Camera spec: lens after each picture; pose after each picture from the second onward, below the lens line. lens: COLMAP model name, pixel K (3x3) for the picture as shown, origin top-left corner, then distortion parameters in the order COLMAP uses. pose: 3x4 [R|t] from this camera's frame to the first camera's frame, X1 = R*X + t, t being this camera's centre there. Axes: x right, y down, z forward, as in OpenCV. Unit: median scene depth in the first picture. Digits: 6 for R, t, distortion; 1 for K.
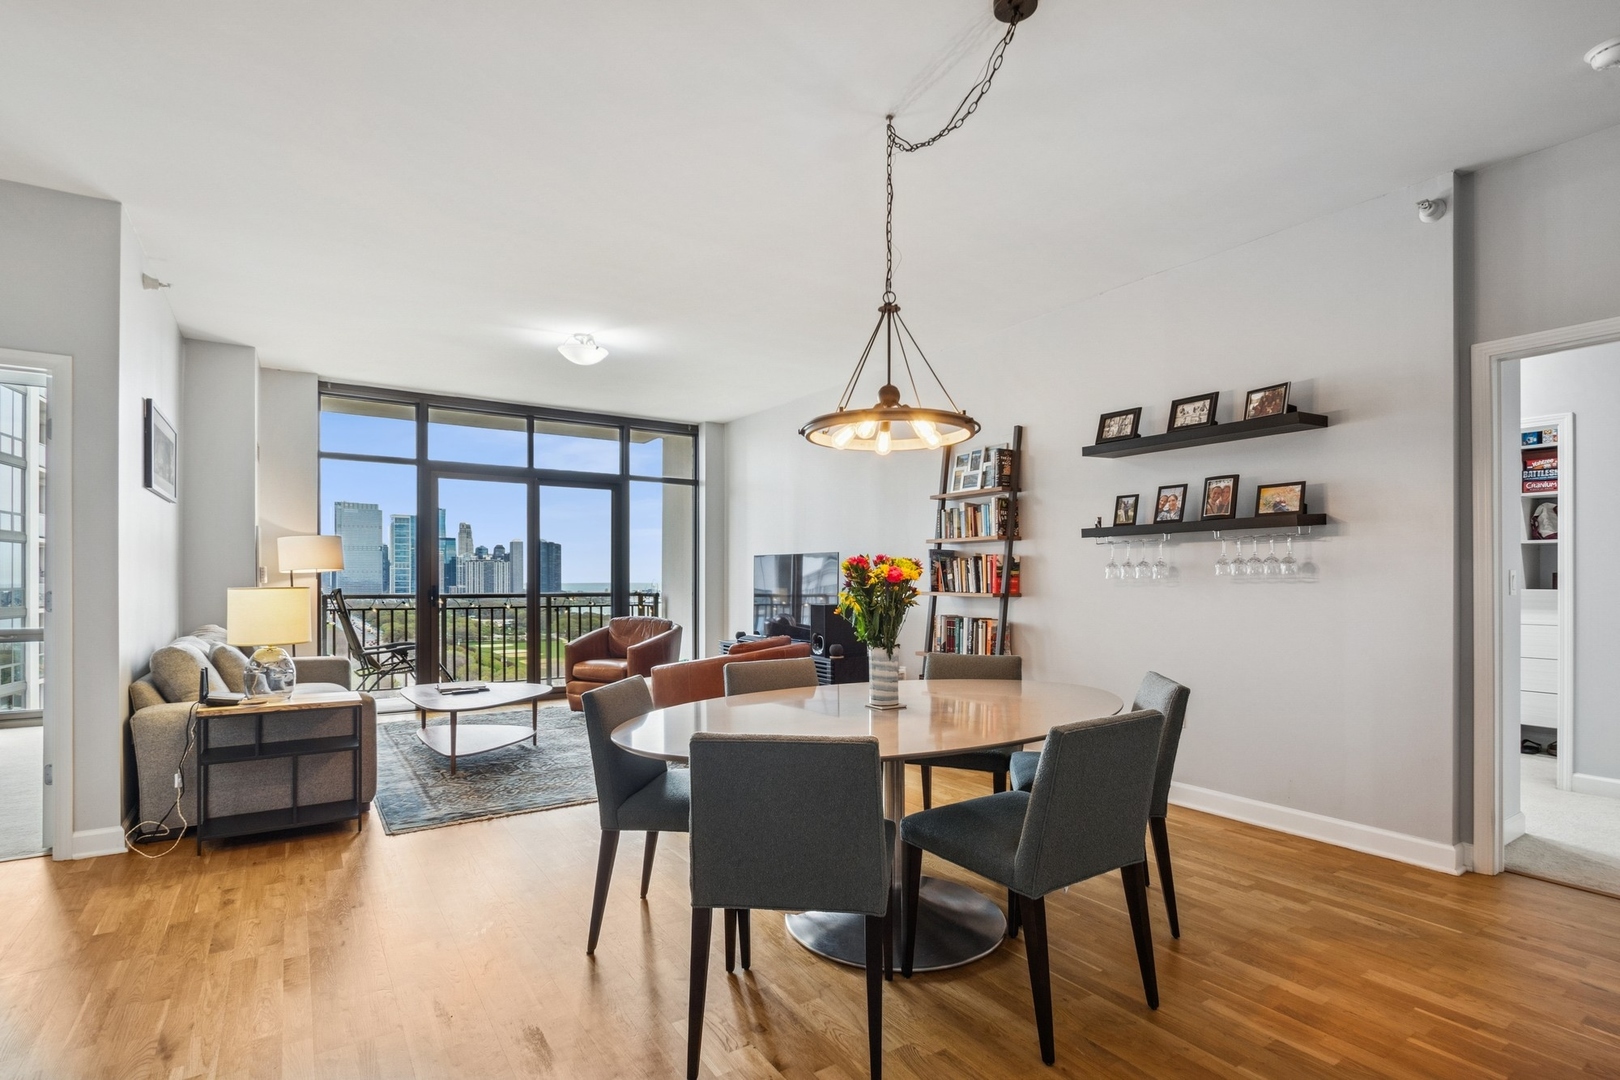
lens RADIAL K [[786.1, 0, 811.8], [0, 786.1, 577.5], [0, 0, 1]] dist [-0.006267, -0.001460]
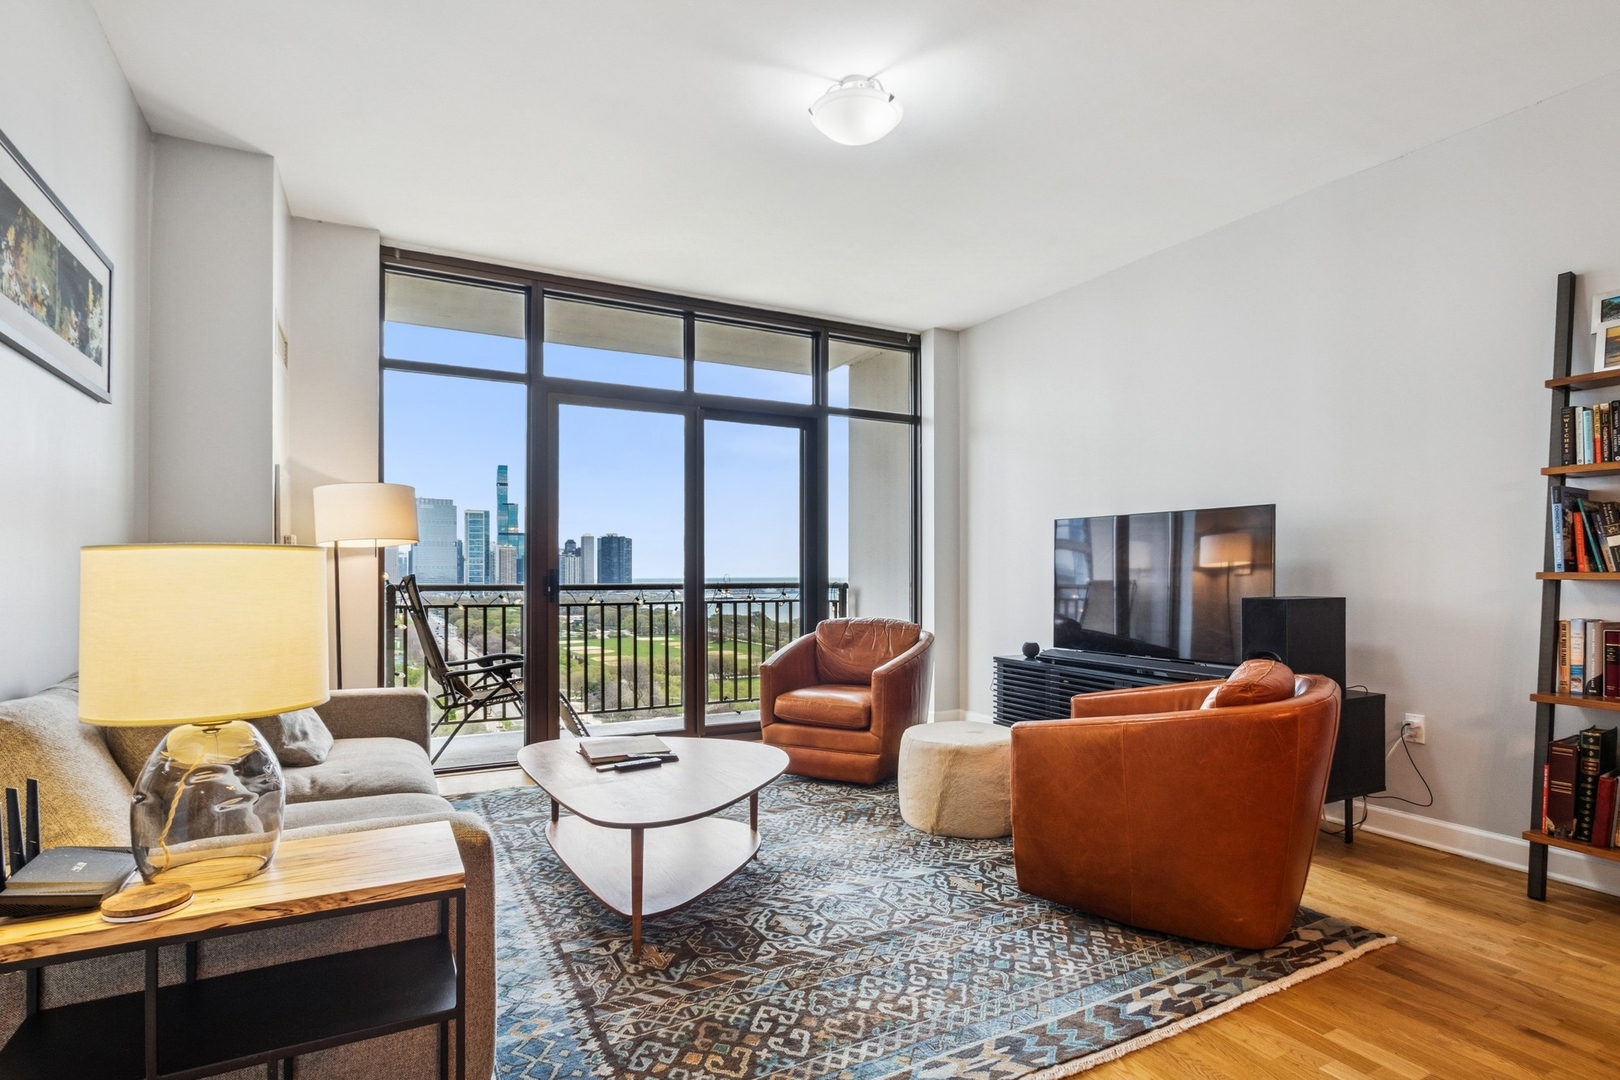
lens RADIAL K [[814.3, 0, 812.3], [0, 814.3, 563.1], [0, 0, 1]] dist [-0.001548, -0.000452]
pose [[0.996074, -0.003726, -0.088441, -0.211272], [0.002746, 0.999934, -0.011197, 0.013073], [0.088477, 0.010911, 0.996018, 0.355147]]
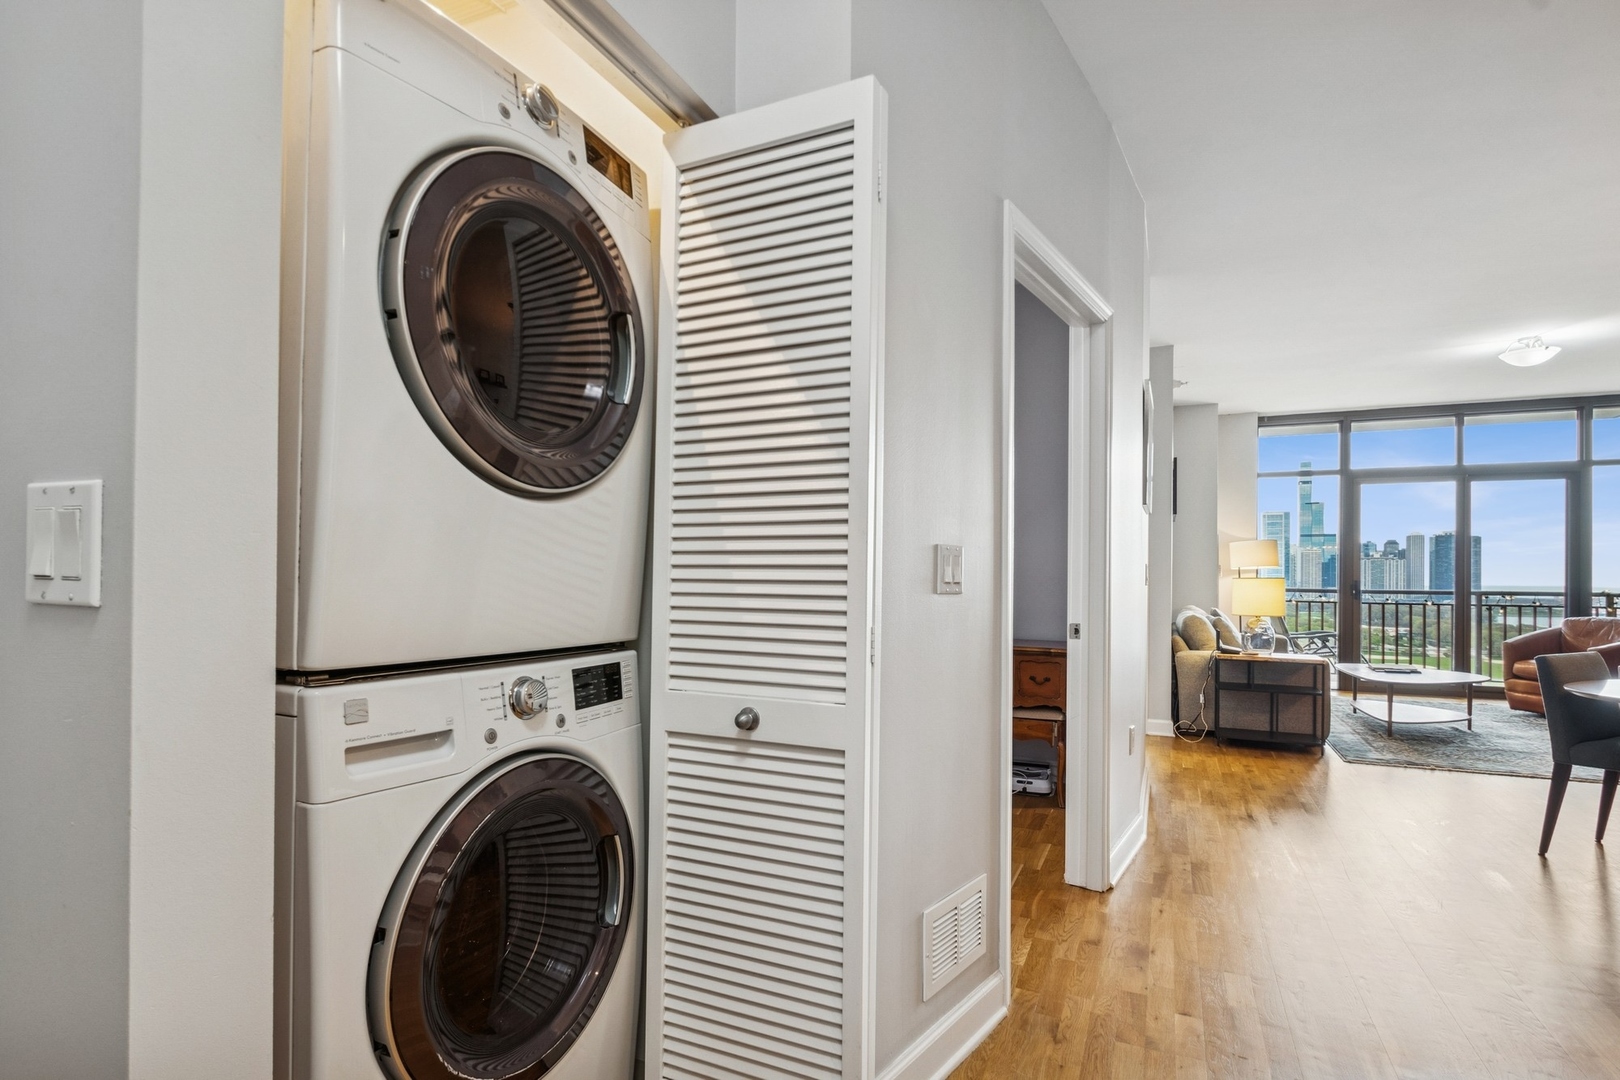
lens RADIAL K [[814.9, 0, 810.1], [0, 814.9, 572.6], [0, 0, 1]] dist [0.001345, -0.001338]
pose [[0.542533, 0.002765, -0.840030, 0.073955], [-0.007524, 0.999970, -0.001568, 0.006599], [0.840001, 0.007171, 0.542538, -0.289299]]
